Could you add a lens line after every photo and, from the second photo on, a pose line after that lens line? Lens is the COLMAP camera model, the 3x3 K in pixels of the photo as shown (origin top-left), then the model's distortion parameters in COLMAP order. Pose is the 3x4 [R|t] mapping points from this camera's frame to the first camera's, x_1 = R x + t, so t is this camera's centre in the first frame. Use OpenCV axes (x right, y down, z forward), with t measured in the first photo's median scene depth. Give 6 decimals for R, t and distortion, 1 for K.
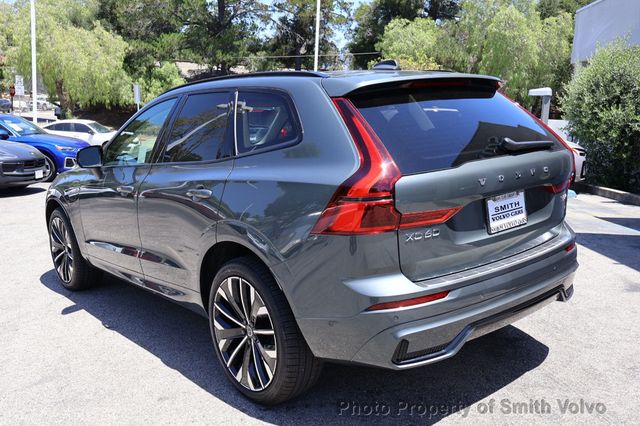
lens RADIAL K [[607.7, 0, 318.0], [0, 607.7, 213.1], [0, 0, 1]] dist [0.020495, 0.000000]
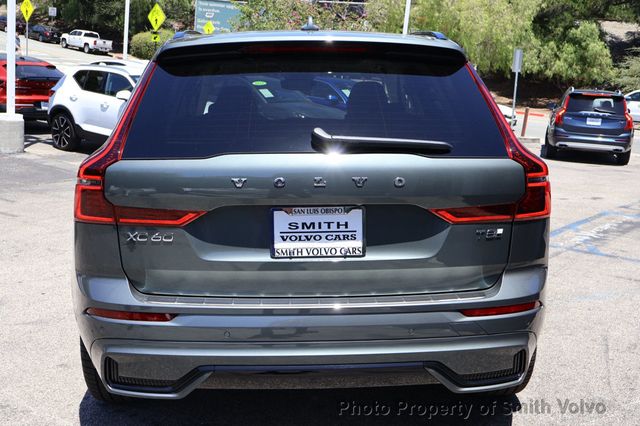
lens RADIAL K [[743.5, 0, 320.2], [0, 743.5, 210.9], [0, 0, 1]] dist [-0.013612, 0.000000]
pose [[0.789303, 0.148714, -0.595723, 0.740774], [-0.144878, 0.987938, 0.054670, -0.067152], [0.596667, 0.043156, 0.801328, 0.281072]]
